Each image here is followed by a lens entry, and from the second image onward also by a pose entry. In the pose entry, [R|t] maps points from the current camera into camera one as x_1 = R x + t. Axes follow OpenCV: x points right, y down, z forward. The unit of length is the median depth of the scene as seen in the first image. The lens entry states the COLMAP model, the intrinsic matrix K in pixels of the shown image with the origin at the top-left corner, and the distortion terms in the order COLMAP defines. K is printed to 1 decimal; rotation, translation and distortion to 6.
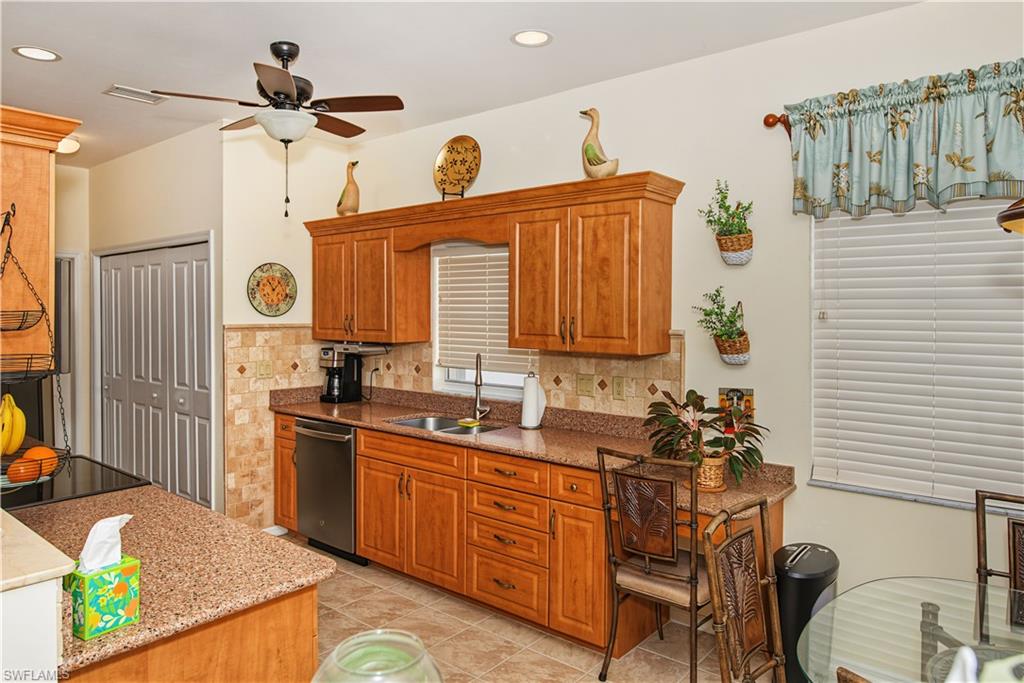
lens RADIAL K [[673.1, 0, 515.2], [0, 673.1, 319.2], [0, 0, 1]] dist [-0.007063, -0.001540]
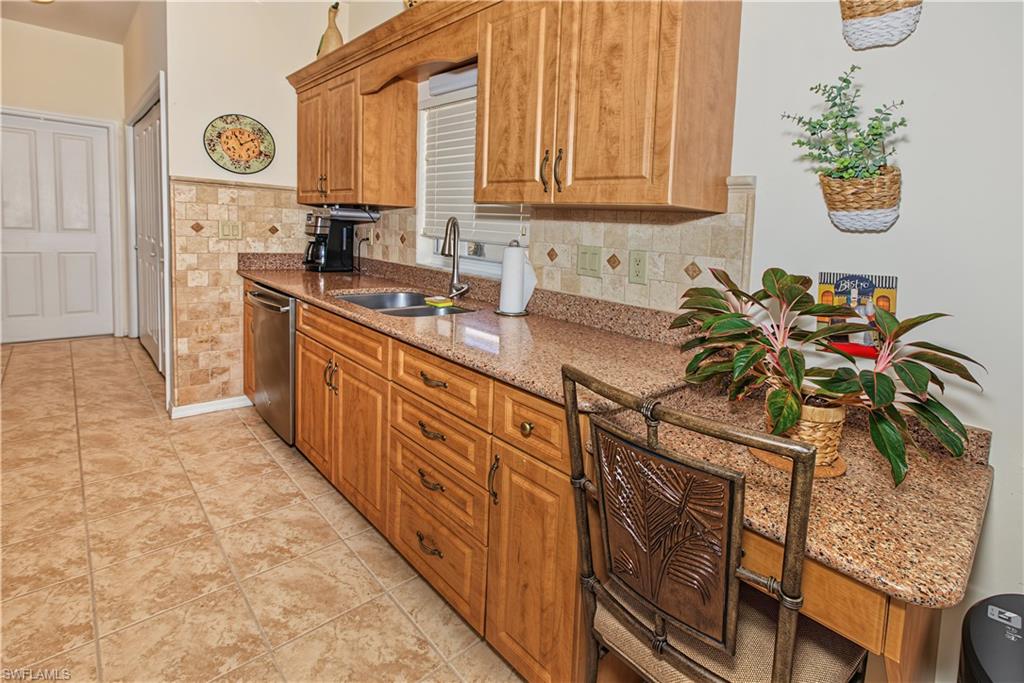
lens RADIAL K [[360.9, 0, 571.9], [0, 360.9, 273.0], [0, 0, 1]] dist [-0.007288, 0.000021]
pose [[0.995064, 0.056888, 0.081316, 0.074342], [-0.063783, 0.994348, 0.084870, 0.081799], [-0.076028, -0.089638, 0.993068, 0.620588]]
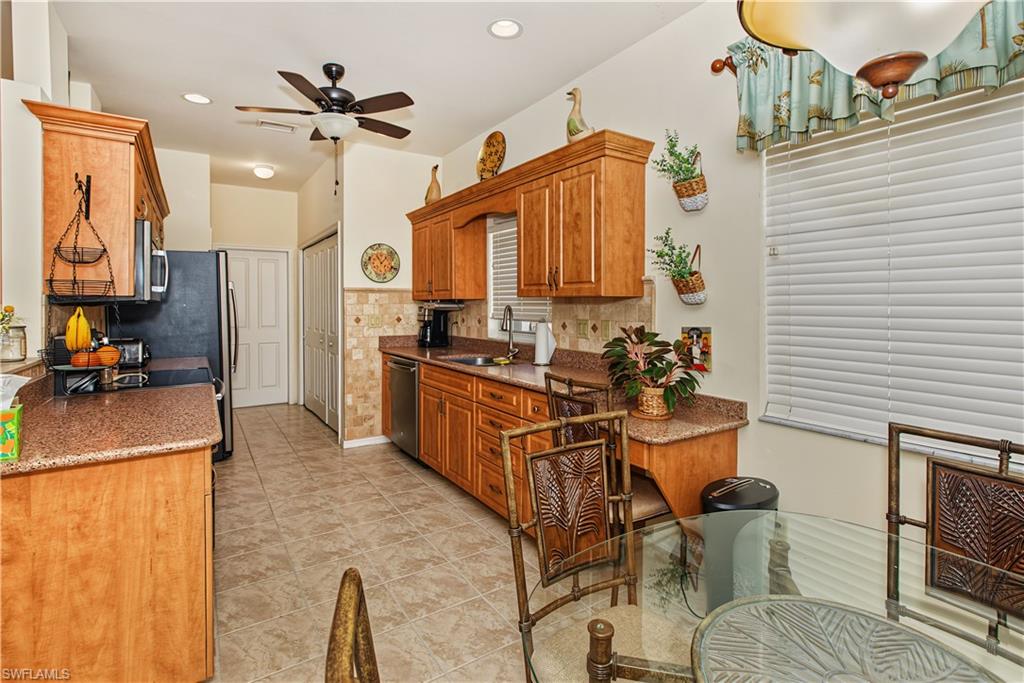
lens RADIAL K [[491.9, 0, 511.7], [0, 491.9, 304.6], [0, 0, 1]] dist [-0.001488, 0.000751]
pose [[0.954207, -0.003715, -0.299124, 0.257524], [0.000416, 0.999938, -0.011092, 0.068983], [0.299146, 0.010460, 0.954150, 0.157381]]
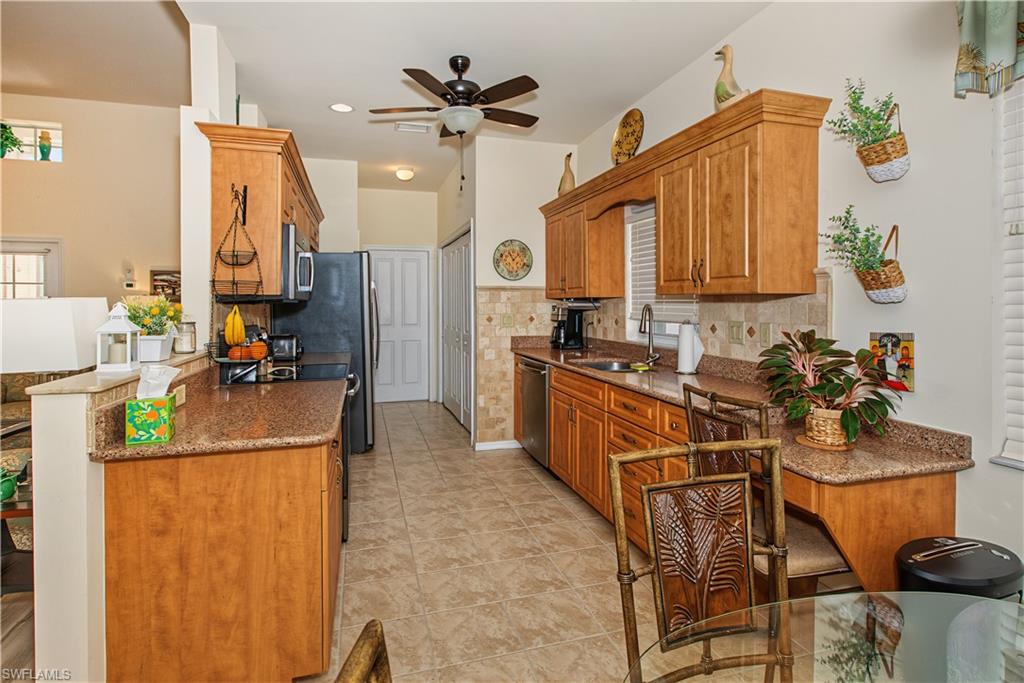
lens RADIAL K [[518.3, 0, 511.3], [0, 518.3, 302.9], [0, 0, 1]] dist [-0.003034, 0.000419]
pose [[0.829107, -0.003679, -0.559078, 0.270245], [-0.003488, 0.999925, -0.011753, 0.068845], [0.559080, 0.011695, 0.829031, 0.203205]]
